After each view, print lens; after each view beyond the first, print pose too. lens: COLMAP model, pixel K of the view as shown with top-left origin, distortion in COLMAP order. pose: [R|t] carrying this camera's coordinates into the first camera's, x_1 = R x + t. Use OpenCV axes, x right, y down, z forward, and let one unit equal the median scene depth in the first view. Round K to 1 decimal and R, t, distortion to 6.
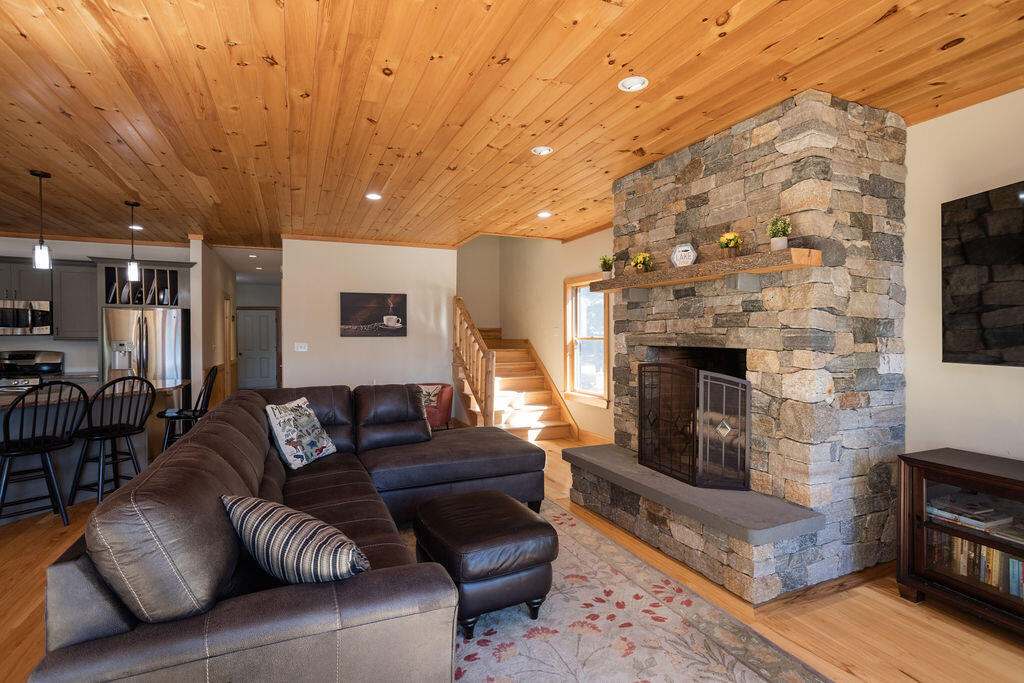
lens RADIAL K [[492.9, 0, 512.0], [0, 492.9, 341.5], [0, 0, 1]] dist [-0.001530, -0.000299]
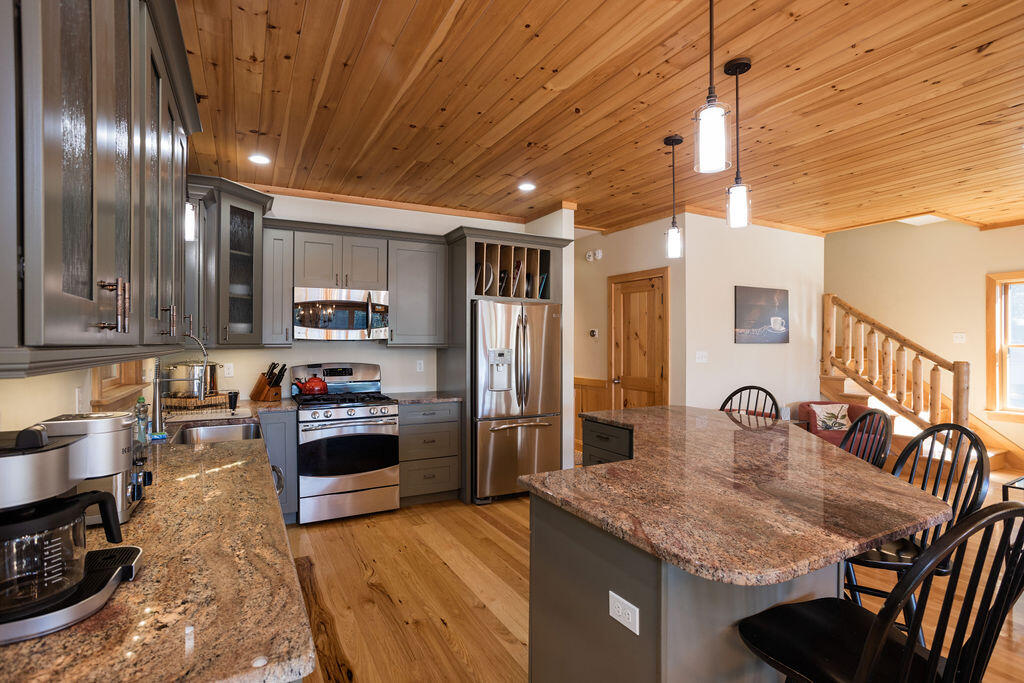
lens RADIAL K [[467.6, 0, 512.0], [0, 467.6, 341.5], [0, 0, 1]] dist [-0.002621, -0.000334]
pose [[0.995532, 0.003502, 0.094358, -0.839307], [-0.003005, 0.999981, -0.005408, -0.007998], [-0.094375, 0.005100, 0.995524, 0.329563]]
